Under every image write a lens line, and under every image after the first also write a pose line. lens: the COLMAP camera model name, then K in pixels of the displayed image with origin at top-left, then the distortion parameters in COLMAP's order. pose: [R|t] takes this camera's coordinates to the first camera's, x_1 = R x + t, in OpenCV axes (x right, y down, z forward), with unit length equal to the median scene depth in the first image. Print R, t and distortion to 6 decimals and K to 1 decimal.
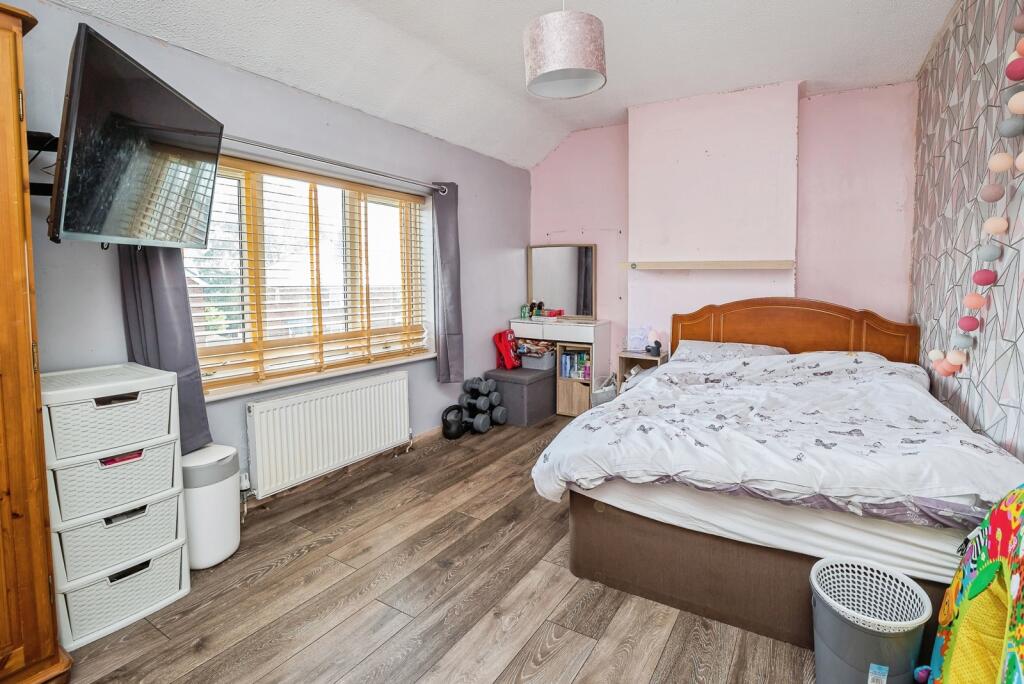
lens RADIAL K [[535.5, 0, 481.3], [0, 535.5, 361.5], [0, 0, 1]] dist [-0.037165, 0.008896]
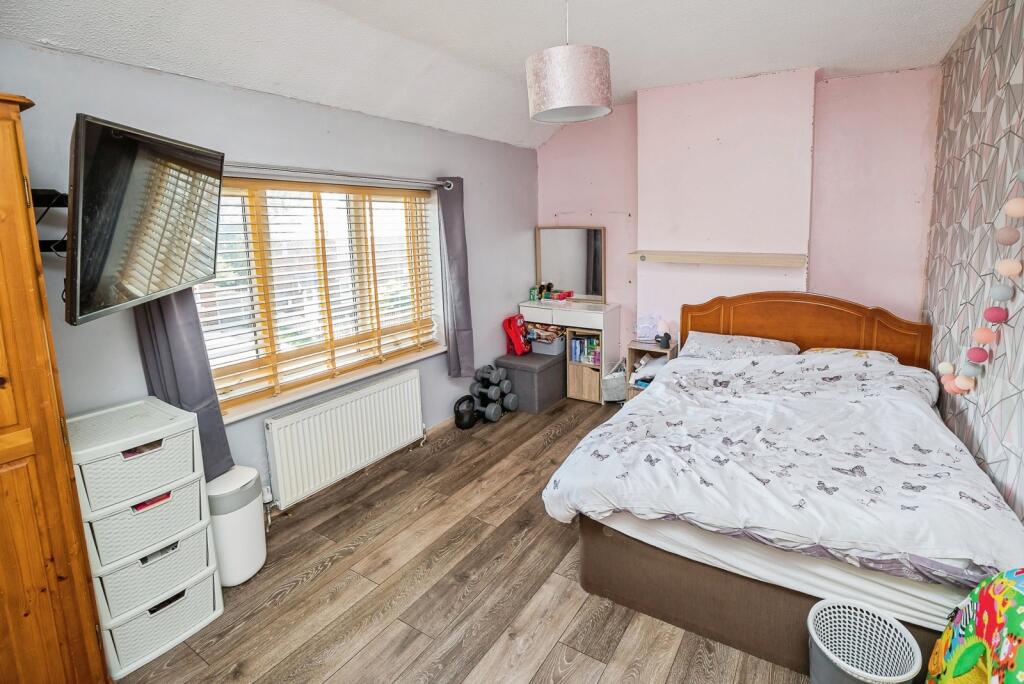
lens RADIAL K [[535.5, 0, 481.3], [0, 535.5, 361.5], [0, 0, 1]] dist [-0.037165, 0.008896]
pose [[0.999452, -0.025471, -0.021138, 0.004171], [0.027182, 0.996005, 0.085054, -0.137433], [0.018887, -0.085582, 0.996152, -0.010593]]
